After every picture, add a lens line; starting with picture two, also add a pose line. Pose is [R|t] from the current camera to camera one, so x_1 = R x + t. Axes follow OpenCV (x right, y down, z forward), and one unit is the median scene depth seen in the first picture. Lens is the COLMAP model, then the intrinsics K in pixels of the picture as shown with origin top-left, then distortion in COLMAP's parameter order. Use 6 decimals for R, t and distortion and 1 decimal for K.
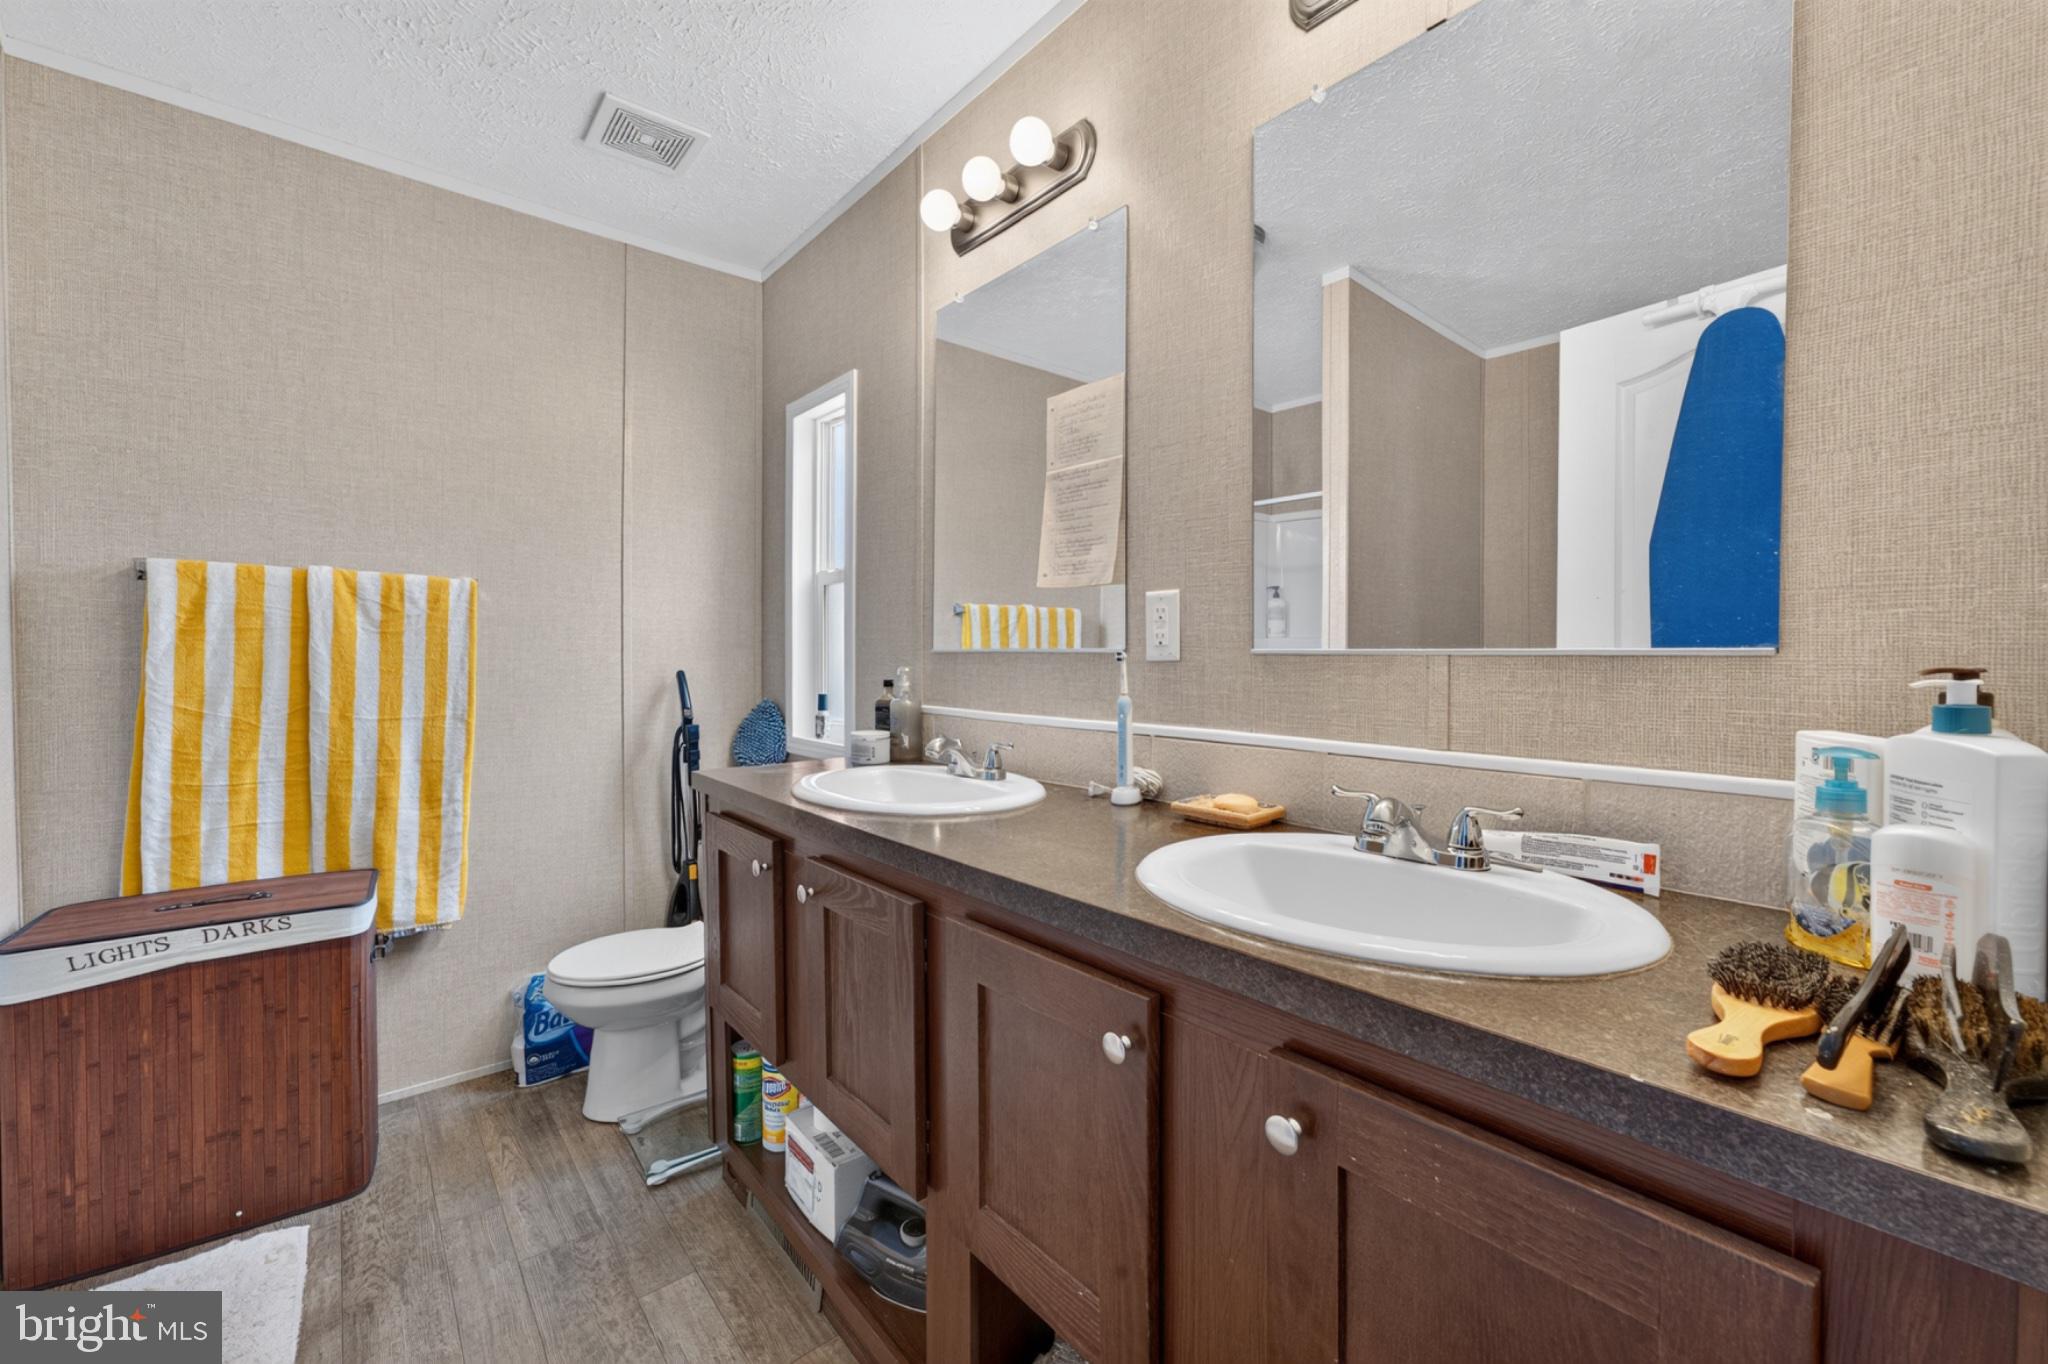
lens RADIAL K [[818.5, 0, 1020.5], [0, 818.5, 666.7], [0, 0, 1]] dist [-0.003475, 0.003741]
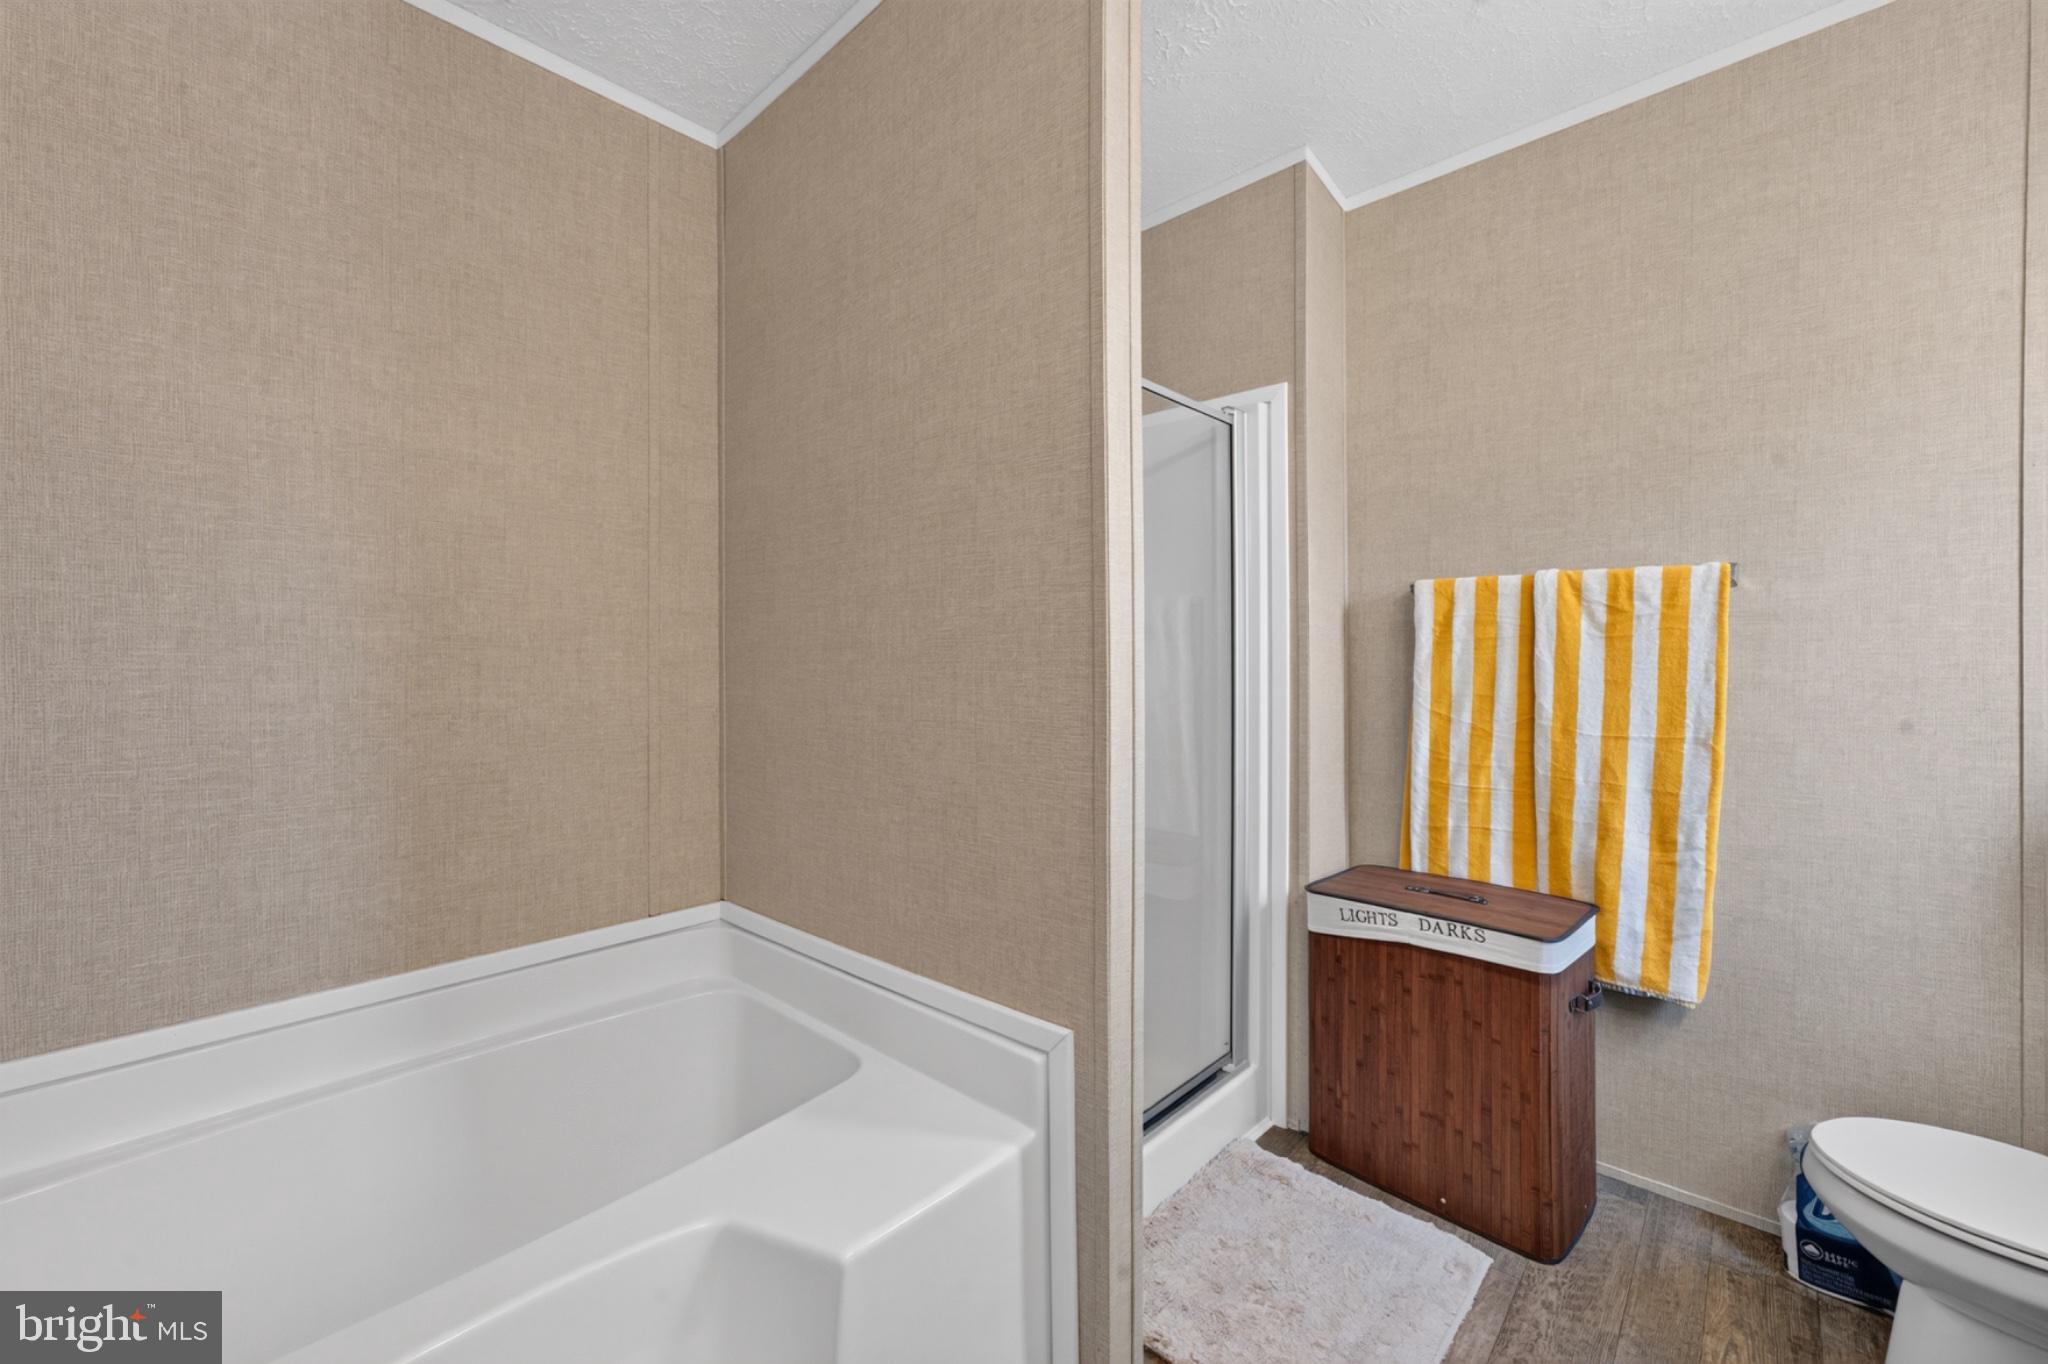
lens RADIAL K [[818.5, 0, 1020.5], [0, 818.5, 666.7], [0, 0, 1]] dist [-0.003475, 0.003741]
pose [[0.117268, -0.000626, -0.993100, 0.014498], [-0.005524, 0.999984, -0.001283, -0.006281], [0.993085, 0.005636, 0.117263, 0.296917]]
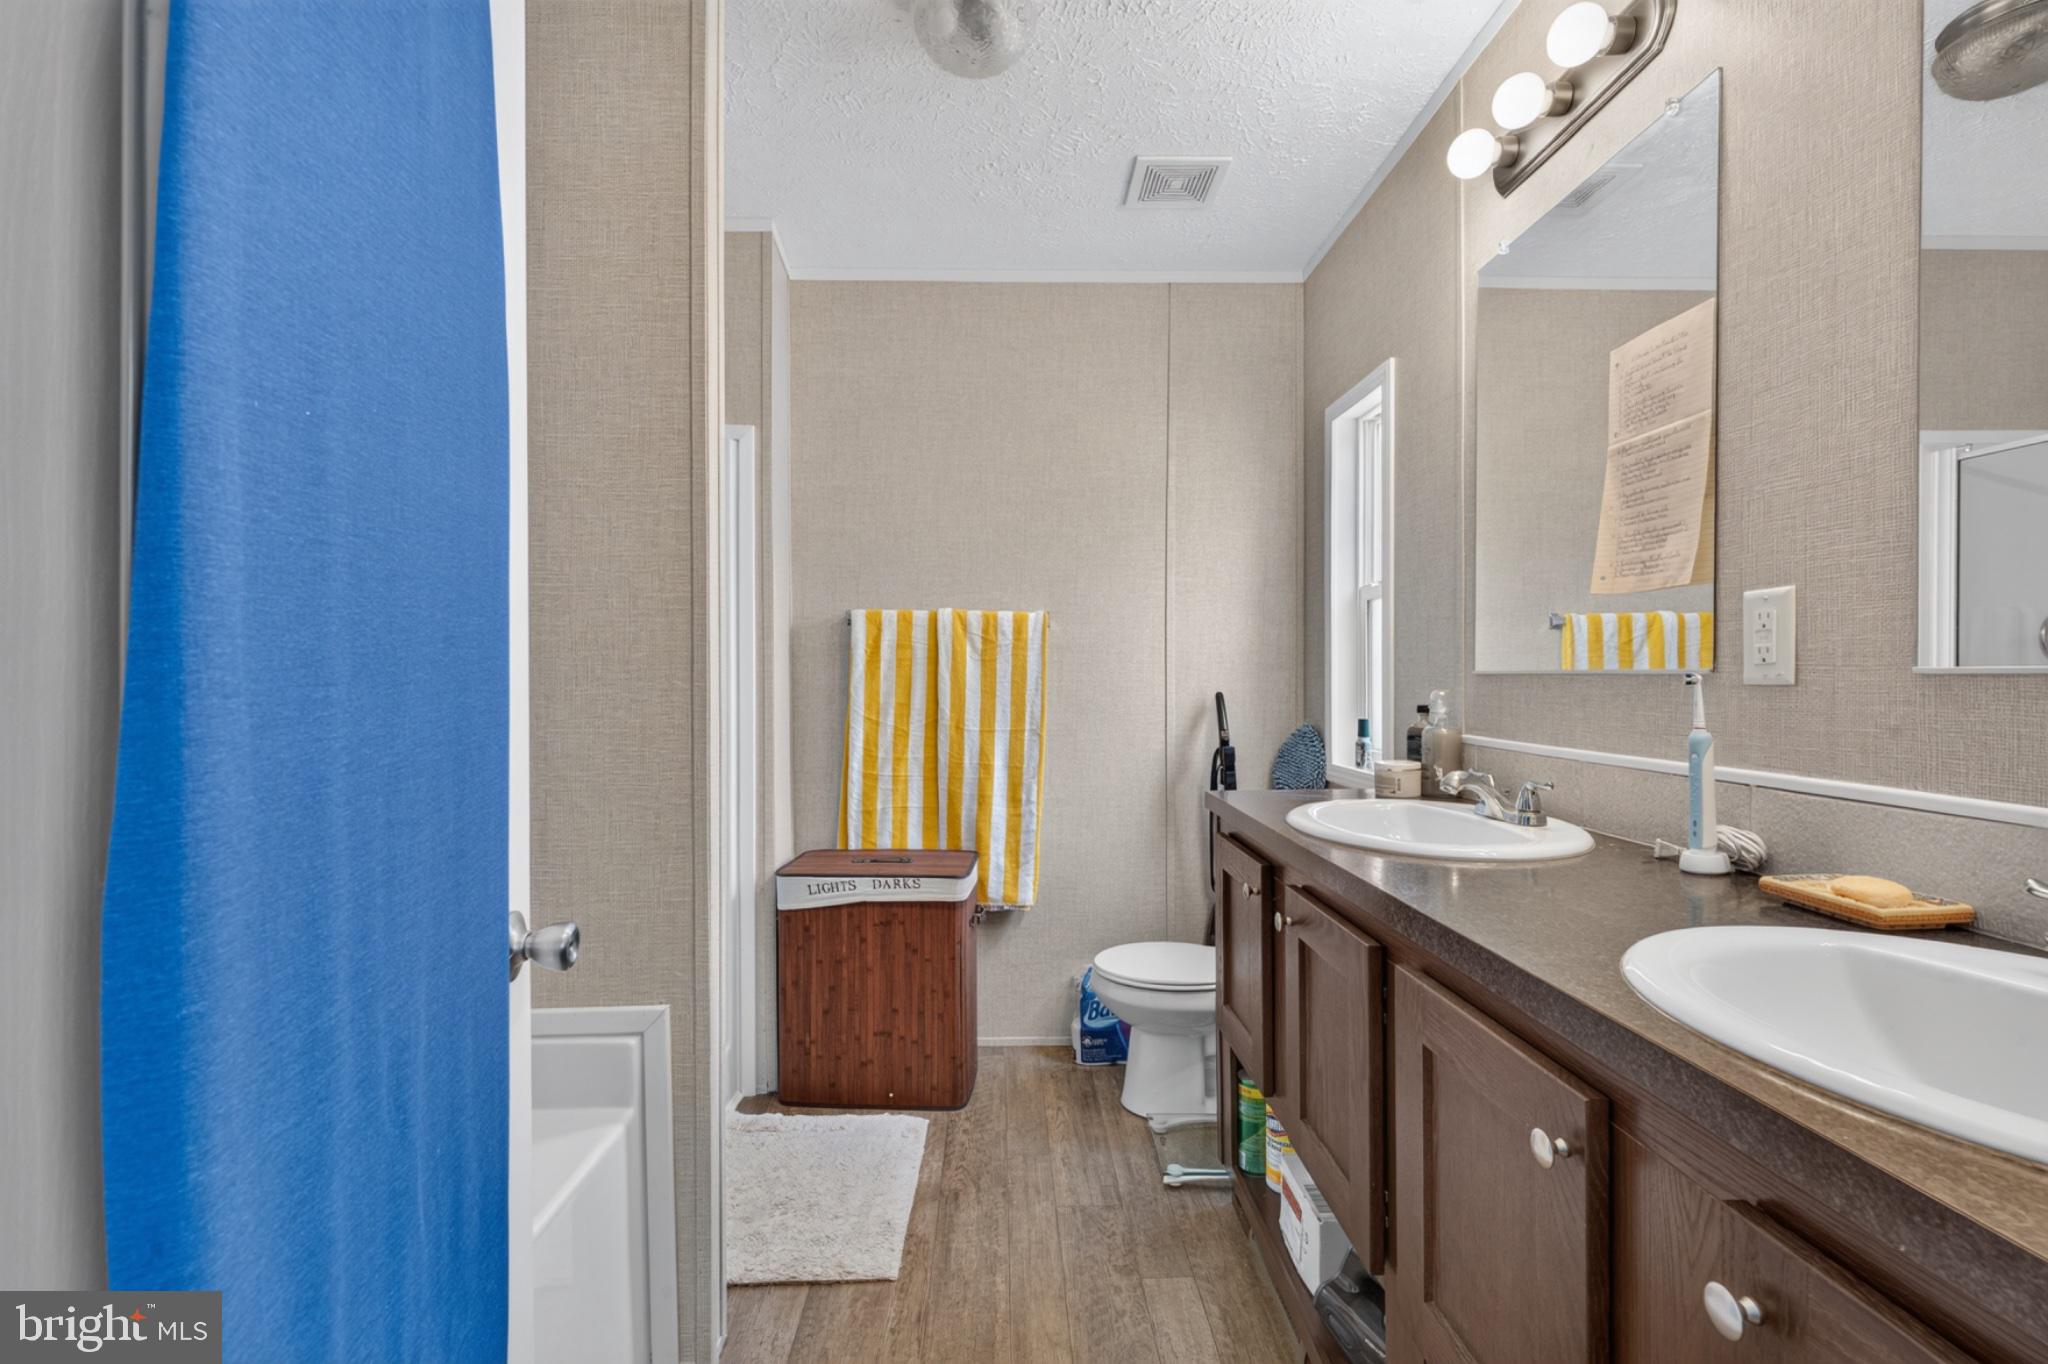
lens RADIAL K [[908.9, 0, 1024.0], [0, 908.9, 682.0], [0, 0, 1]] dist [0.010127, 0.000796]
pose [[0.782037, -0.000010, -0.623231, 0.126932], [-0.003993, 0.999979, -0.005026, -0.002178], [0.623219, 0.006419, 0.782021, -0.029597]]
